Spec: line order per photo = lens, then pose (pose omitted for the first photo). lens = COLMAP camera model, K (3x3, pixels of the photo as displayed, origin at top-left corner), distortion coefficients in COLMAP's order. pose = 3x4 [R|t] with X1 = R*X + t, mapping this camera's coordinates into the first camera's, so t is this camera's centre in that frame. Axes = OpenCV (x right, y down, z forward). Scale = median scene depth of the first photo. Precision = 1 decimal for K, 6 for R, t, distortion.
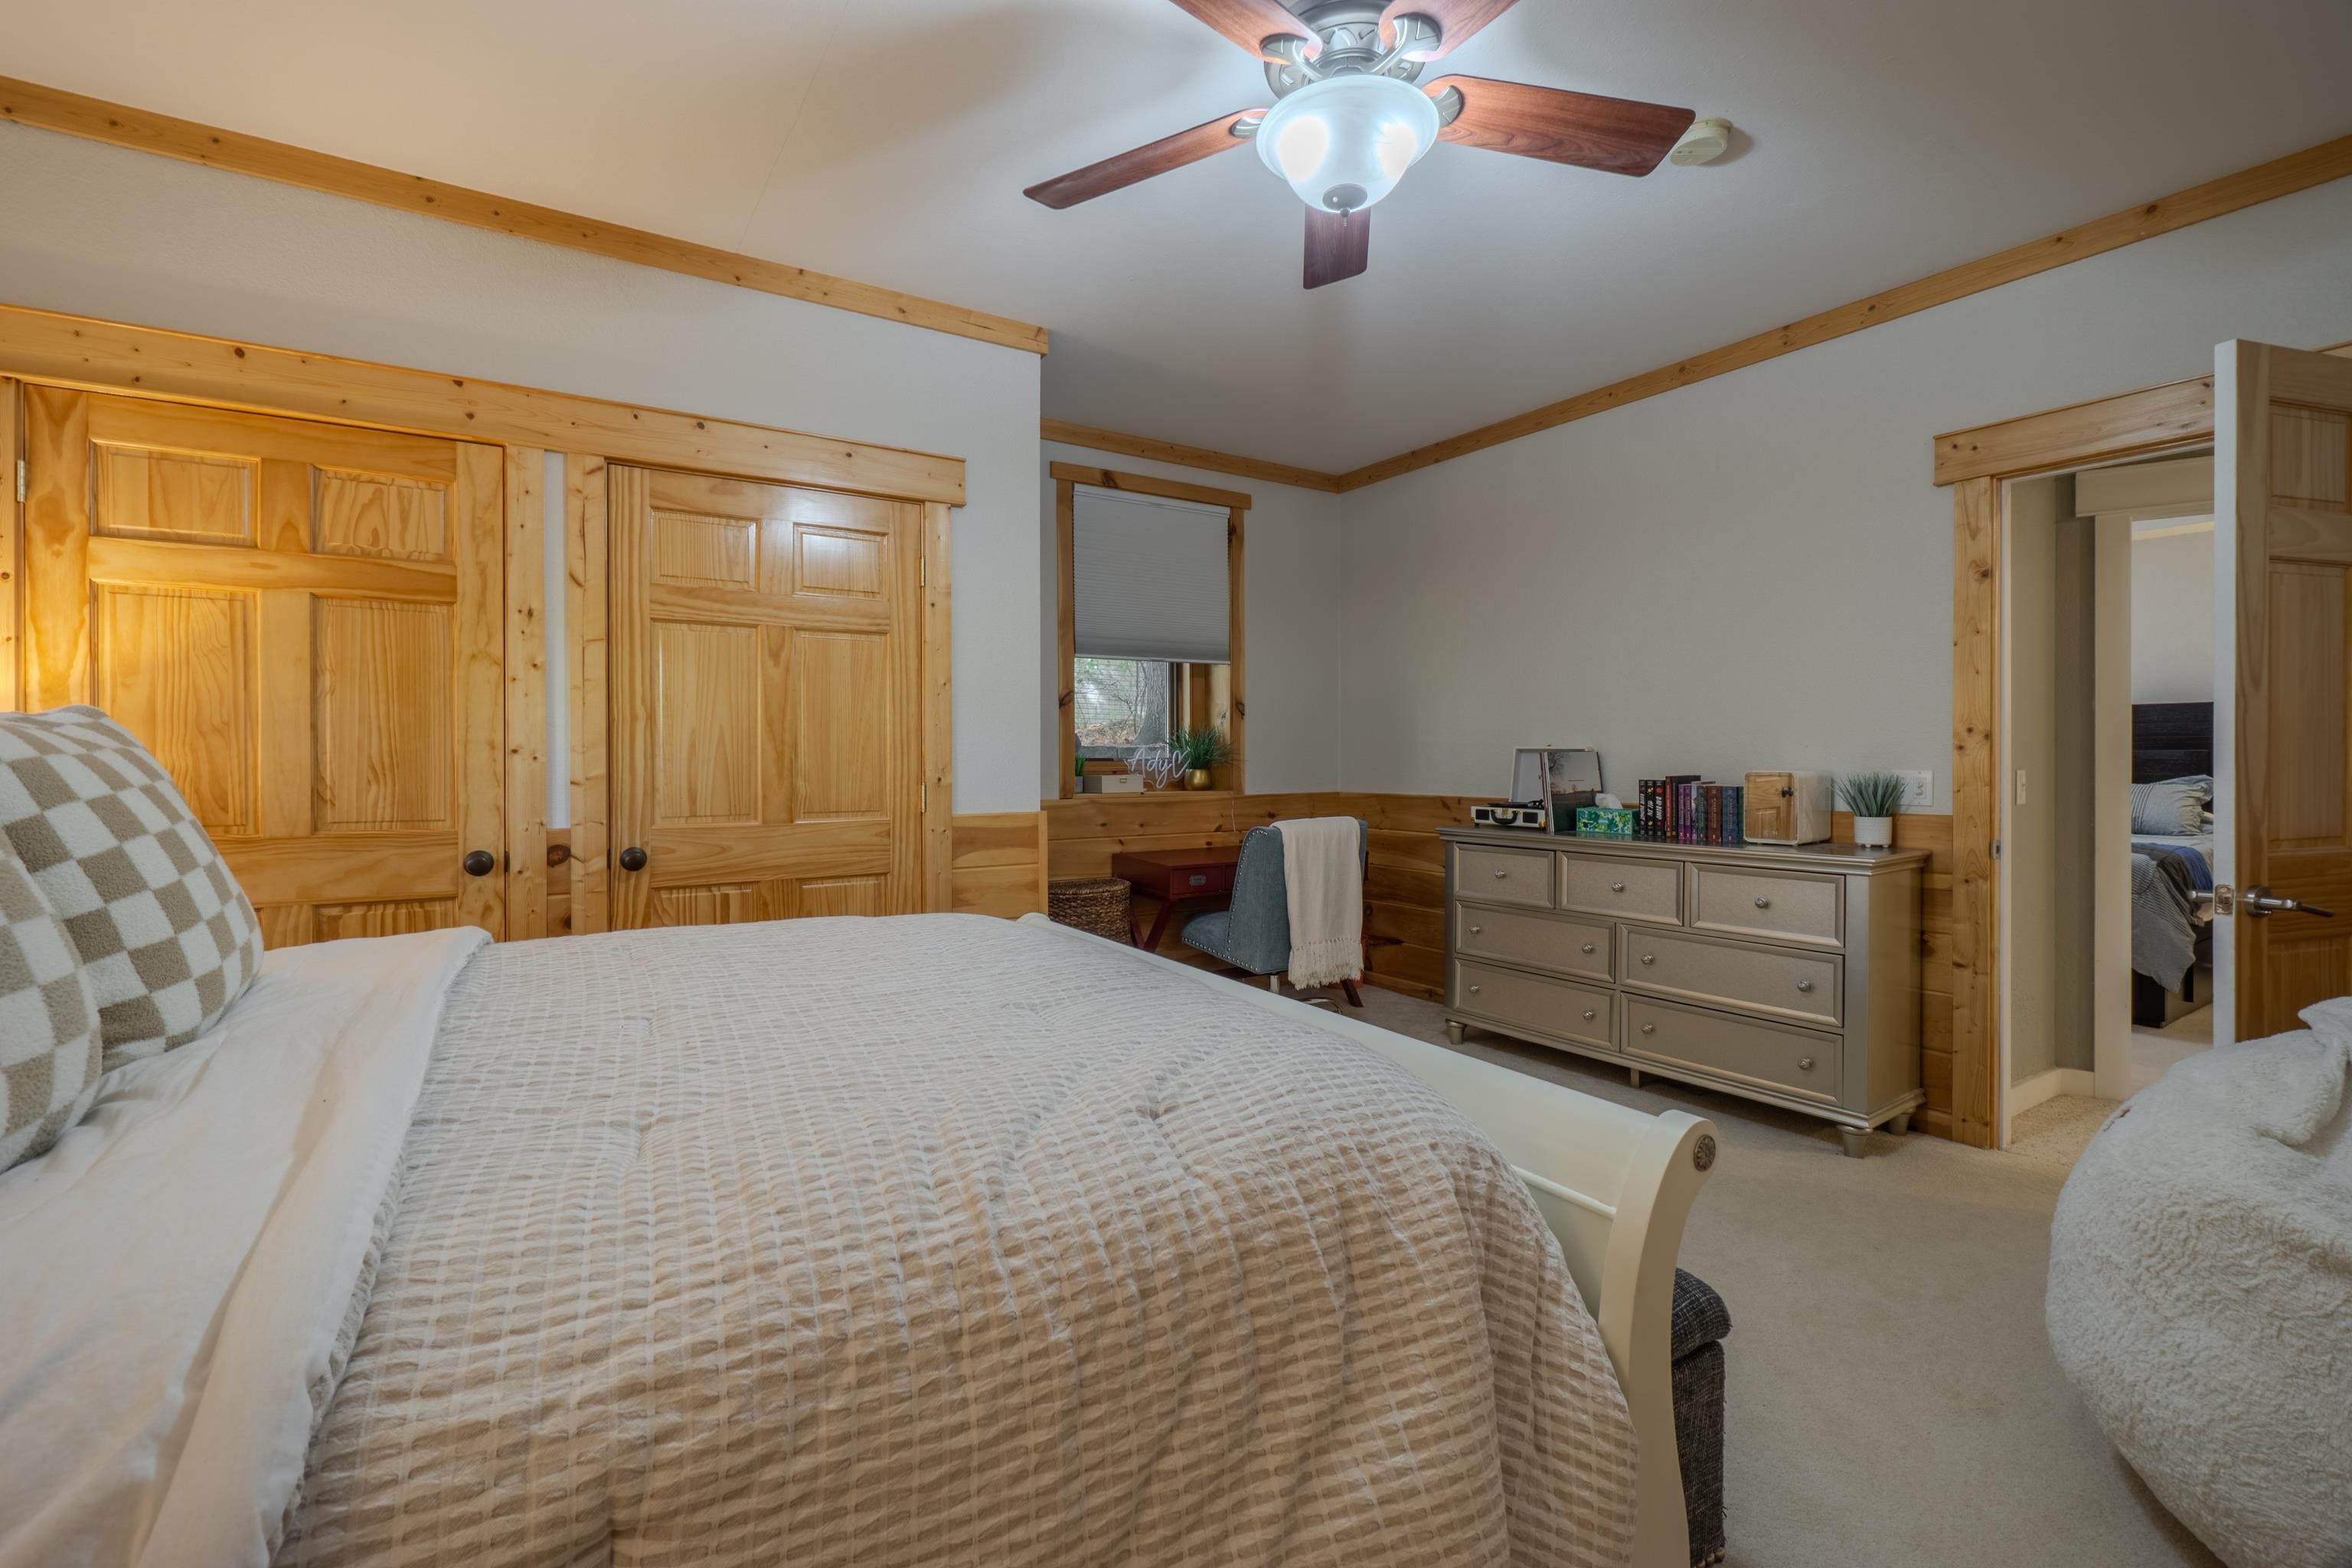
lens RADIAL K [[1023.7, 0, 1176.0], [0, 1023.7, 784.0], [0, 0, 1]] dist [-0.000849, 0.000781]
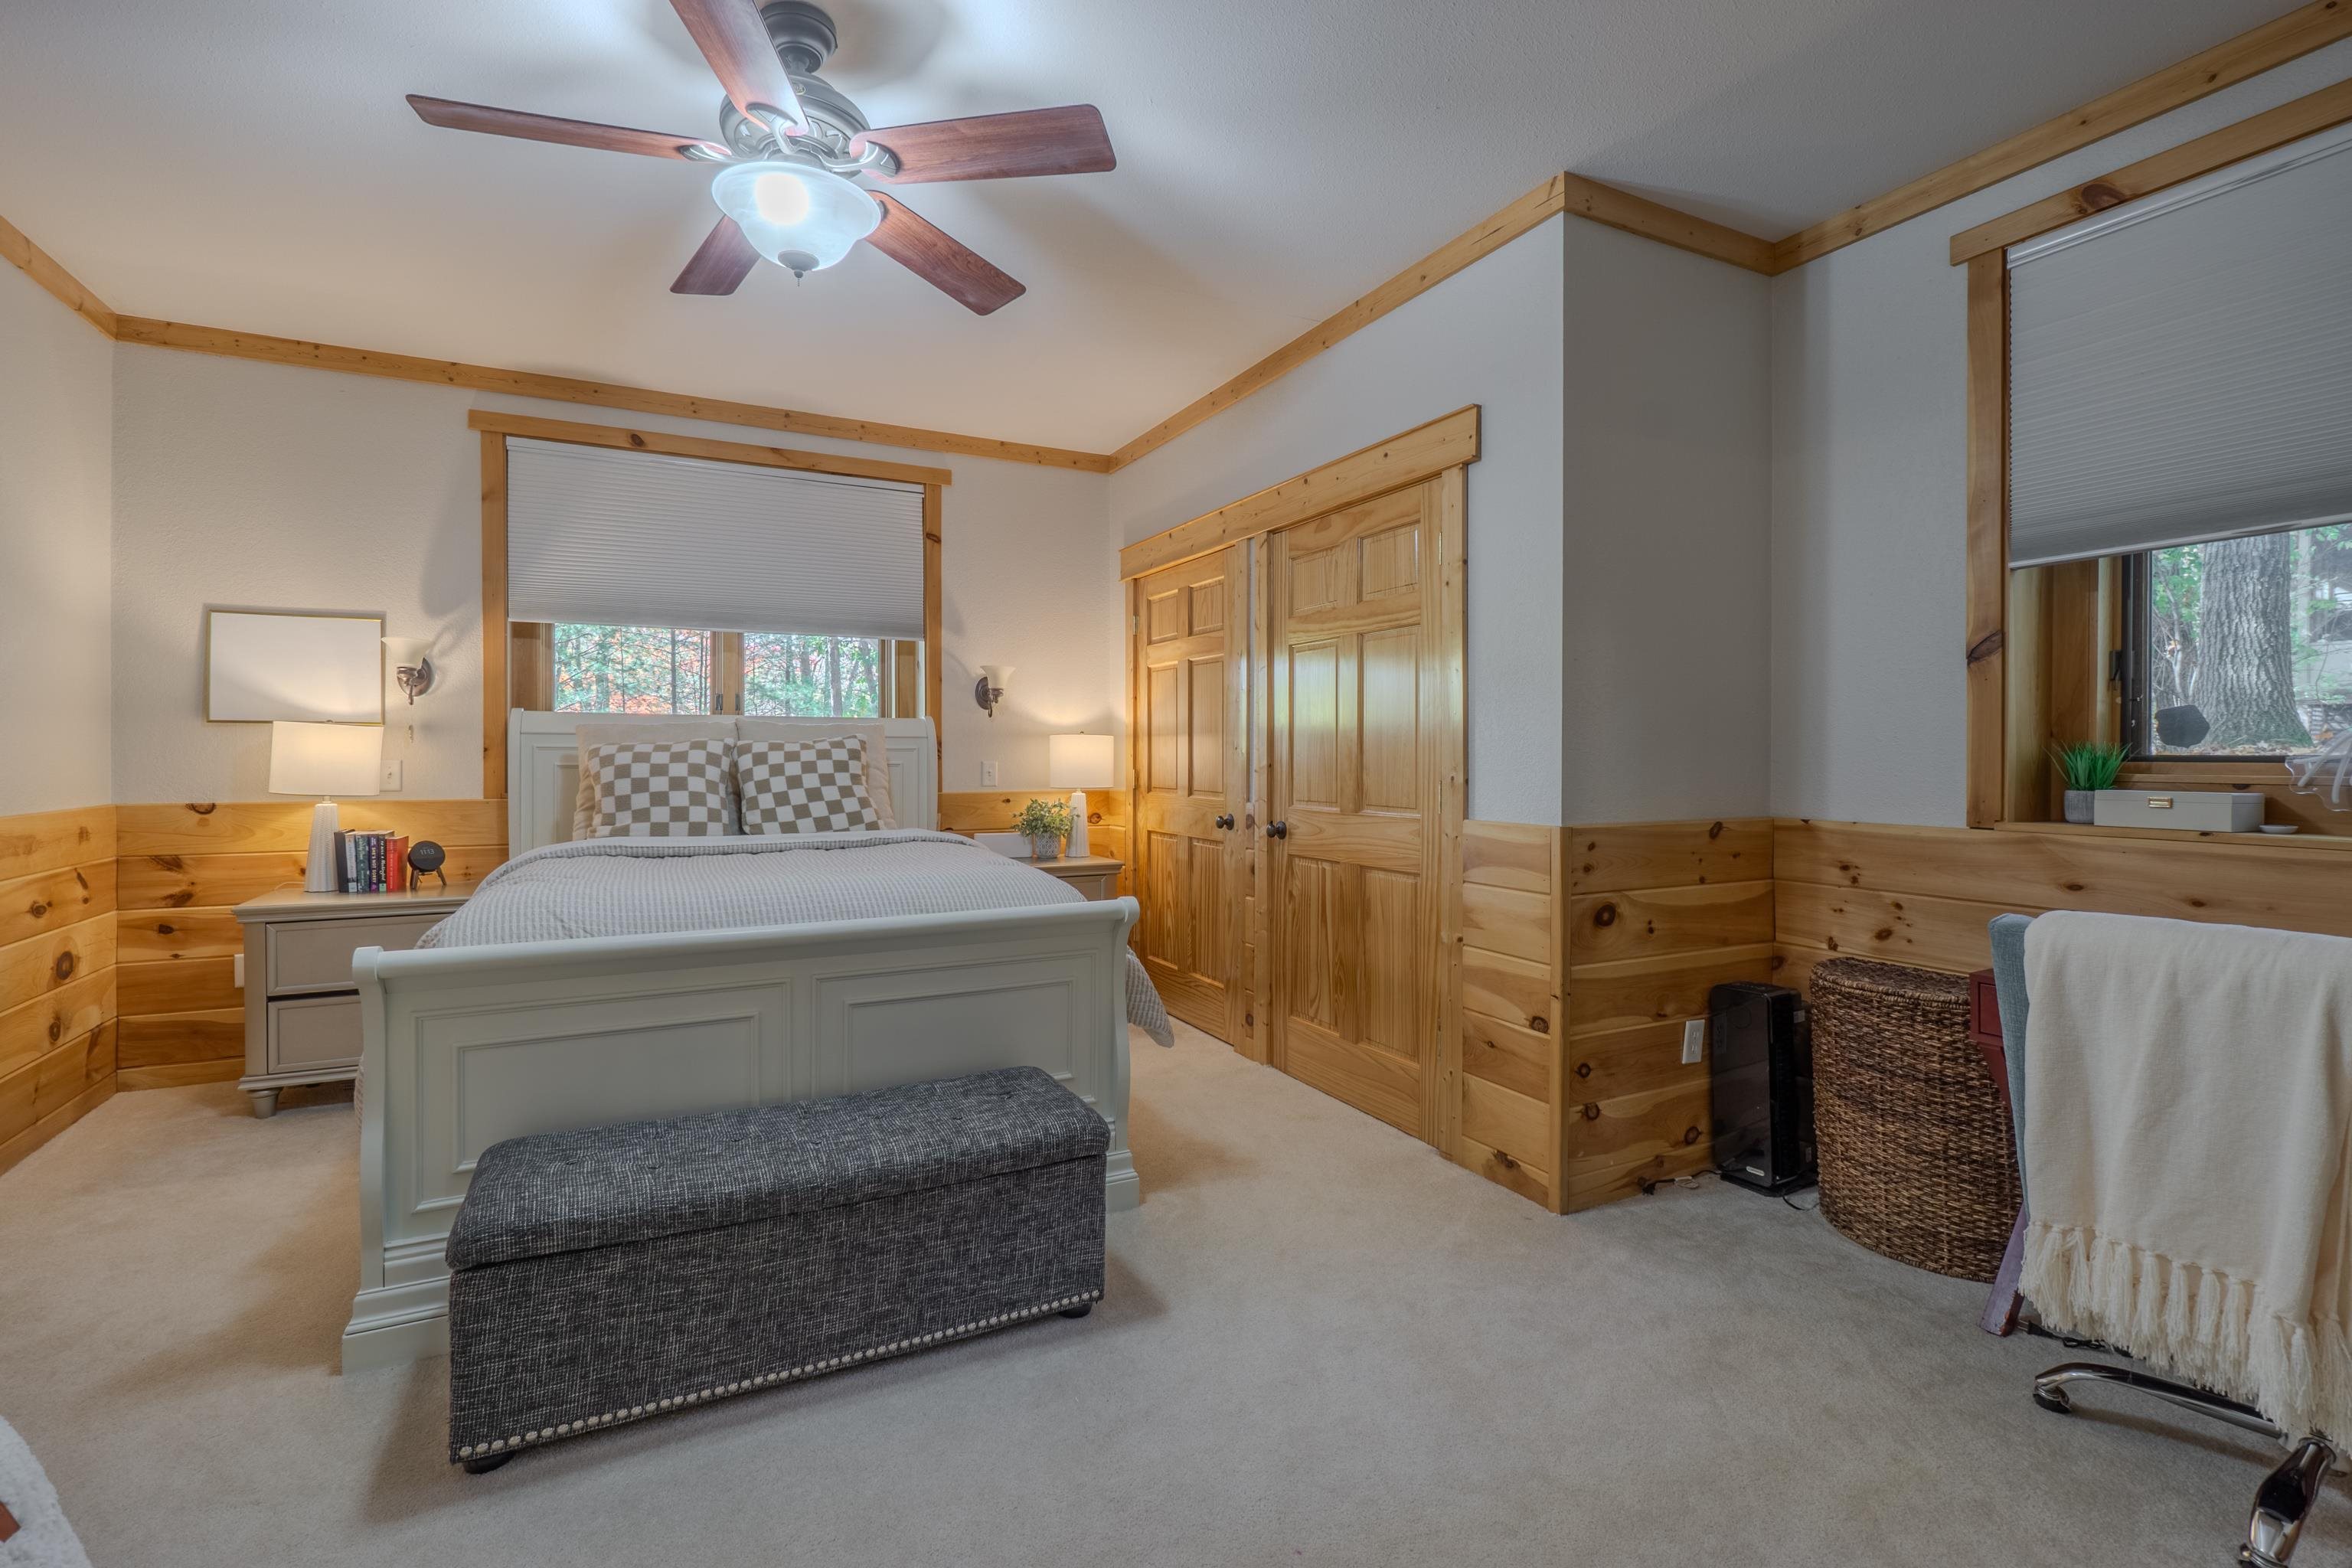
lens RADIAL K [[1026.3, 0, 1184.9], [0, 1026.3, 756.6], [0, 0, 1]] dist [0.000592, -0.005648]
pose [[-0.087433, 0.017307, -0.996020, 0.769070], [-0.008444, 0.999800, 0.018114, -0.042735], [0.996135, 0.009994, -0.087270, 0.959826]]
